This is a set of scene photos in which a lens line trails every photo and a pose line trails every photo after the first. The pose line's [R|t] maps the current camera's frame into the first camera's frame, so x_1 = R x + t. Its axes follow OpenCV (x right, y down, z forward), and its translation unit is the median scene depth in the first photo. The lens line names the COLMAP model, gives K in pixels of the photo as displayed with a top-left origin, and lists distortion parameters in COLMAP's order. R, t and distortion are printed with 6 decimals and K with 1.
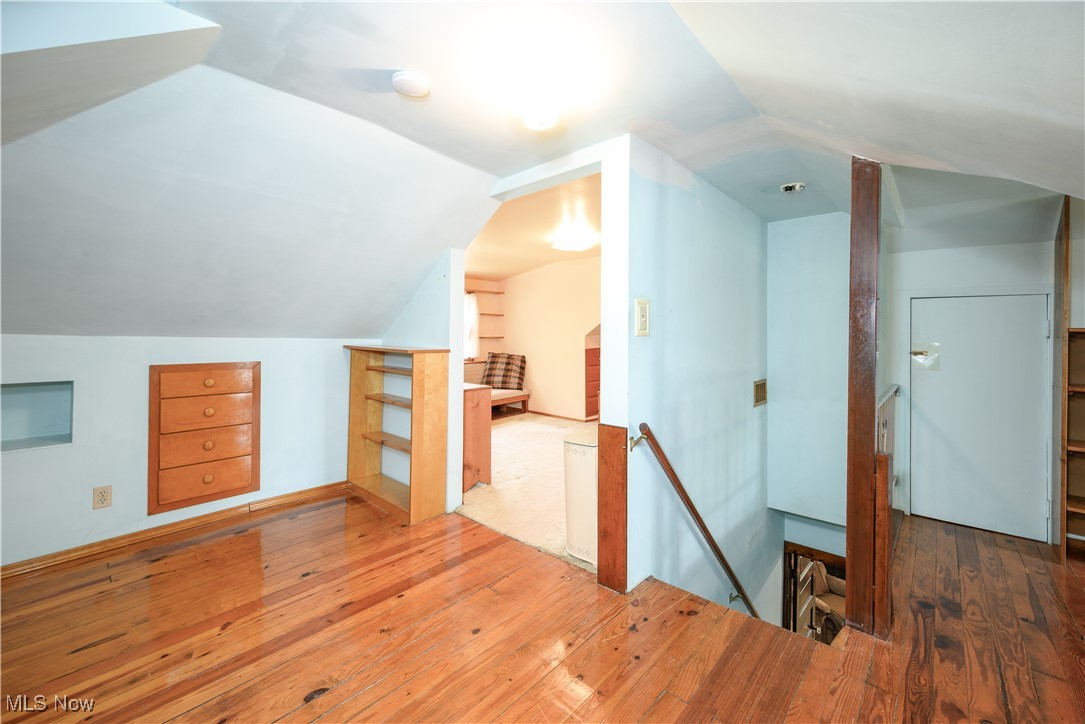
lens RADIAL K [[437.0, 0, 545.7], [0, 437.0, 330.0], [0, 0, 1]] dist [-0.001285, 0.000016]
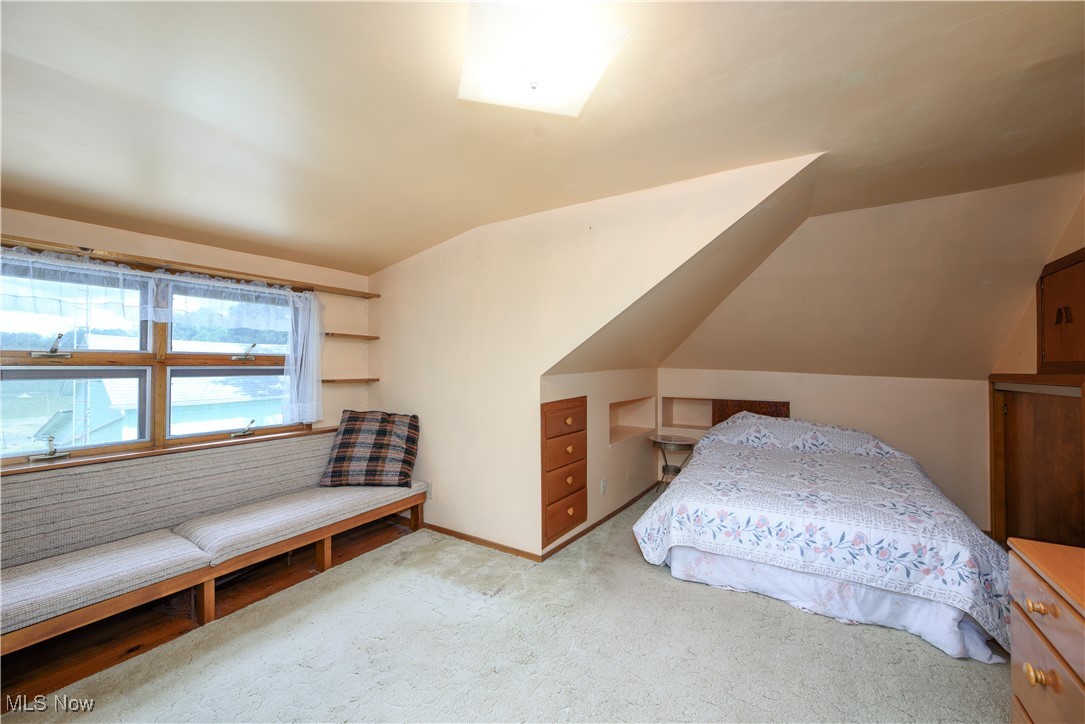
lens RADIAL K [[437.0, 0, 546.2], [0, 437.0, 355.3], [0, 0, 1]] dist [-0.001285, 0.000016]
pose [[0.985089, -0.004398, 0.171991, 0.013518], [0.008402, 0.999710, -0.022556, 0.001369], [-0.171842, 0.023665, 0.984840, 0.475104]]
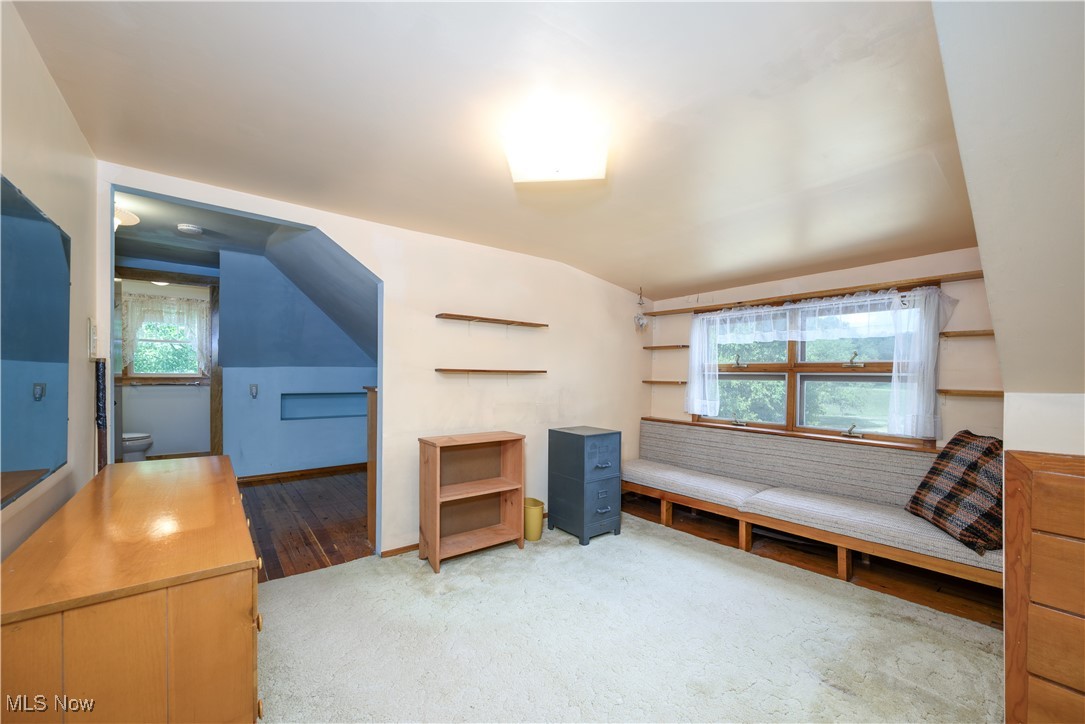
lens RADIAL K [[437.0, 0, 551.0], [0, 437.0, 371.2], [0, 0, 1]] dist [-0.001285, 0.000016]
pose [[-0.162711, -0.011298, -0.986609, 0.321840], [-0.008456, 0.999914, -0.010055, 0.005841], [0.986638, 0.006707, -0.162792, 0.719452]]
